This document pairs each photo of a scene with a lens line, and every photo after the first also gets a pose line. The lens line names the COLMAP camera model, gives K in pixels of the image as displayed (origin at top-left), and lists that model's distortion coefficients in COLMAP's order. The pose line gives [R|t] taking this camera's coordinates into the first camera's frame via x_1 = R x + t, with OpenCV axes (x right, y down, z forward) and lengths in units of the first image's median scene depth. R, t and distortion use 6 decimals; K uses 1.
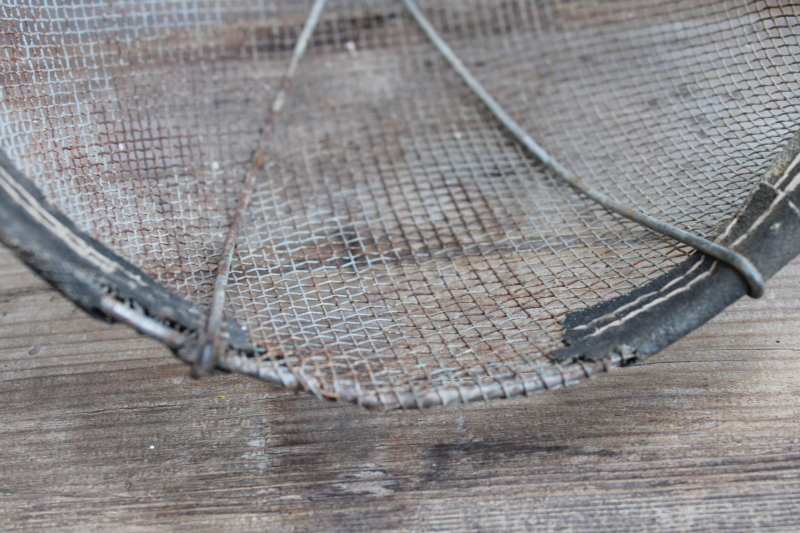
lens RADIAL K [[1205.9, 0, 401.6], [0, 1205.9, 282.4], [0, 0, 1]] dist [-0.040921, 0.122258]
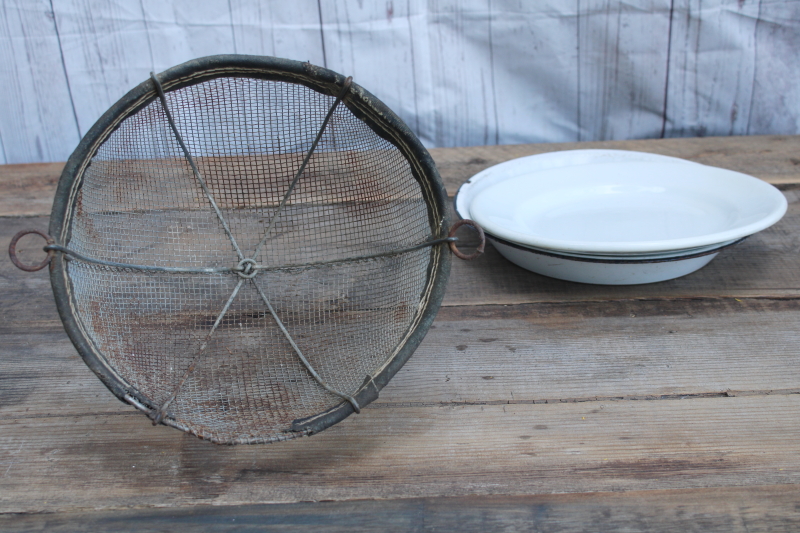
lens RADIAL K [[1205.9, 0, 401.6], [0, 1205.9, 282.4], [0, 0, 1]] dist [-0.040921, 0.122258]
pose [[0.998214, 0.058865, 0.010217, 0.293156], [-0.054240, 0.964585, -0.258135, 0.364376], [-0.025050, 0.257120, 0.966055, -1.489267]]
